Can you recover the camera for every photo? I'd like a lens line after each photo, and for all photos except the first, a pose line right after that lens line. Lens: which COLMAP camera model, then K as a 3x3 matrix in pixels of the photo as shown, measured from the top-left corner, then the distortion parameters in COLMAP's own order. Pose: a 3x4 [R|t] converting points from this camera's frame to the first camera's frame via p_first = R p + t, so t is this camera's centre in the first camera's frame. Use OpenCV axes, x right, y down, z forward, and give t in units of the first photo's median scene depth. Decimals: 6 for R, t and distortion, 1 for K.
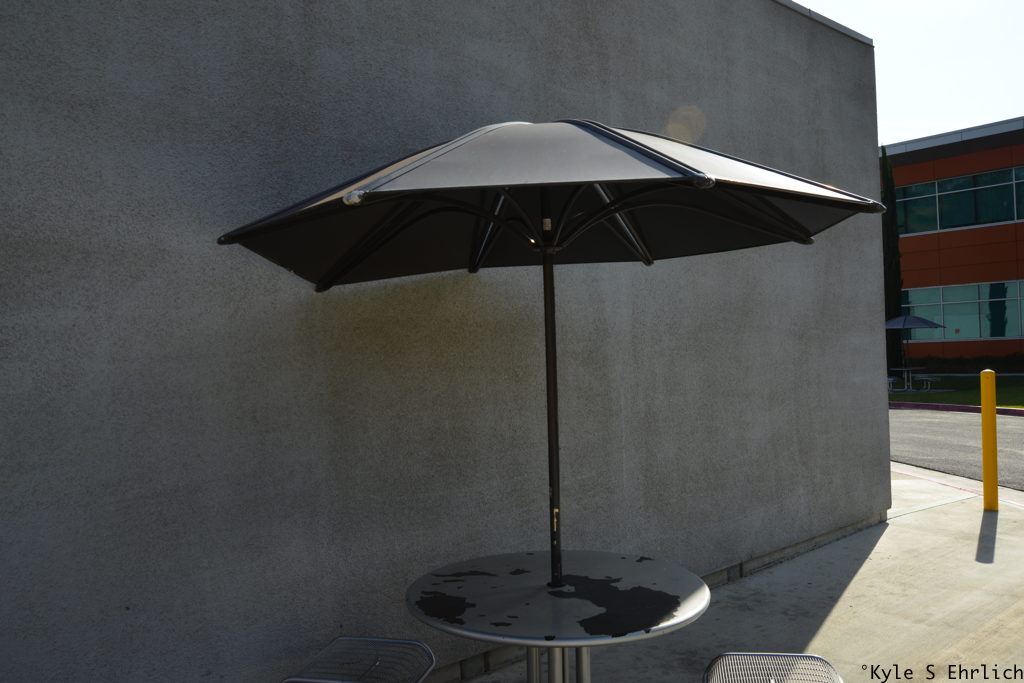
lens RADIAL K [[843.7, 0, 511.5], [0, 843.7, 347.7], [0, 0, 1]] dist [-0.064354, 0.071476]
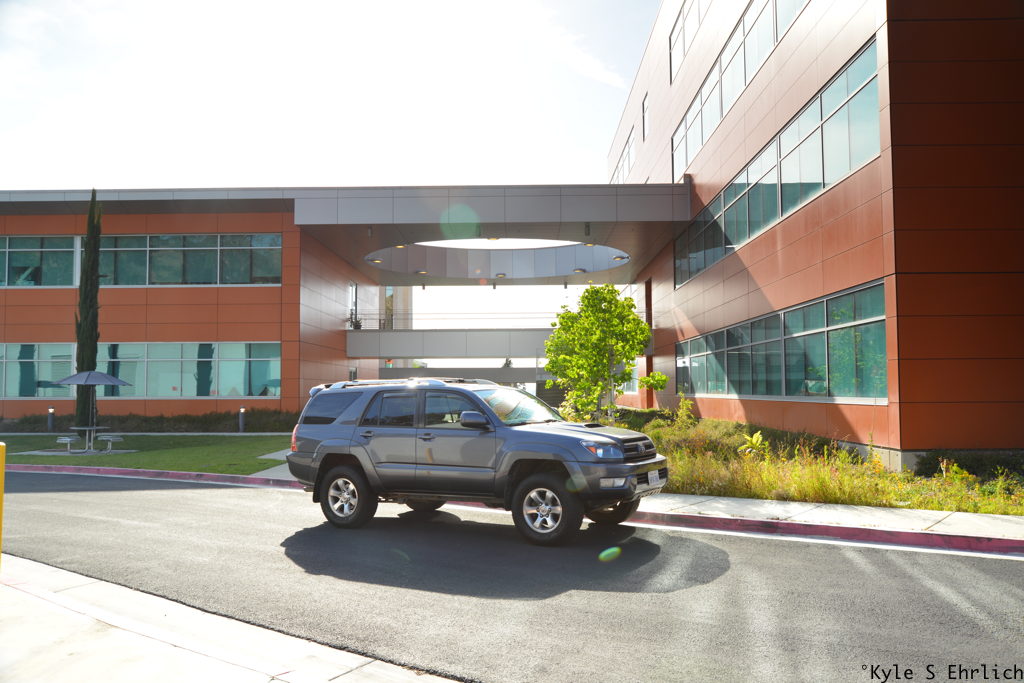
lens RADIAL K [[872.1, 0, 516.3], [0, 872.1, 341.3], [0, 0, 1]] dist [-0.032427, 0.013295]
pose [[0.670555, 0.075506, 0.738007, 0.266012], [-0.024011, 0.996495, -0.080136, -0.019716], [-0.741471, 0.036015, 0.670017, -0.005476]]
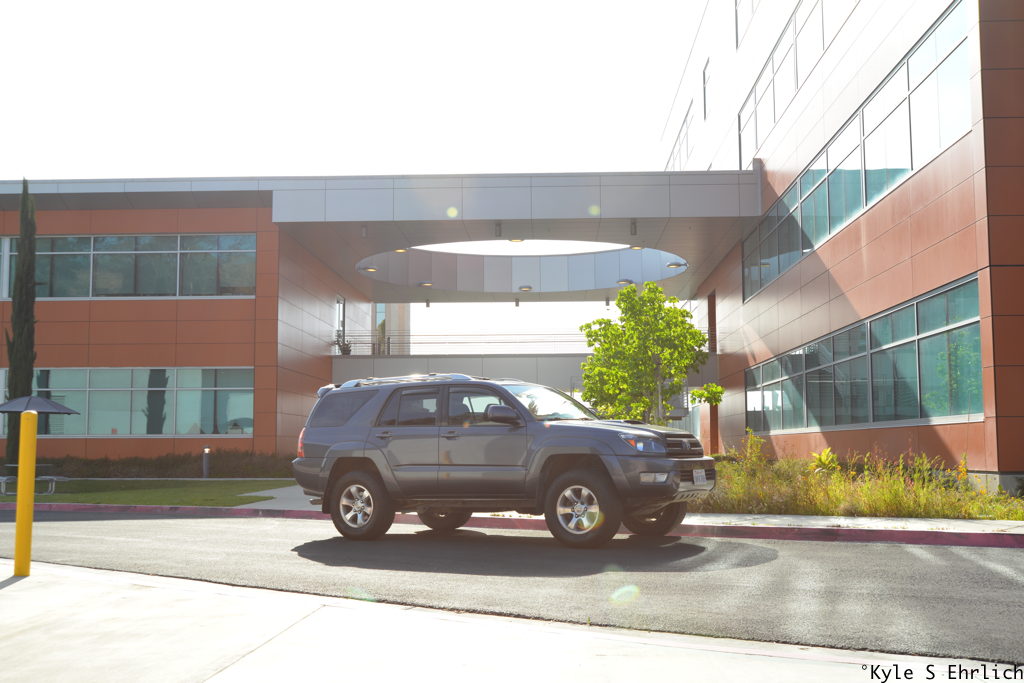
lens RADIAL K [[1146.5, 0, 519.5], [0, 1146.5, 341.4], [0, 0, 1]] dist [-0.028486, 0.034145]
pose [[0.686069, 0.102302, 0.720308, 0.061674], [-0.025743, 0.992858, -0.116491, 0.080766], [-0.727081, 0.061378, 0.683803, -0.183652]]
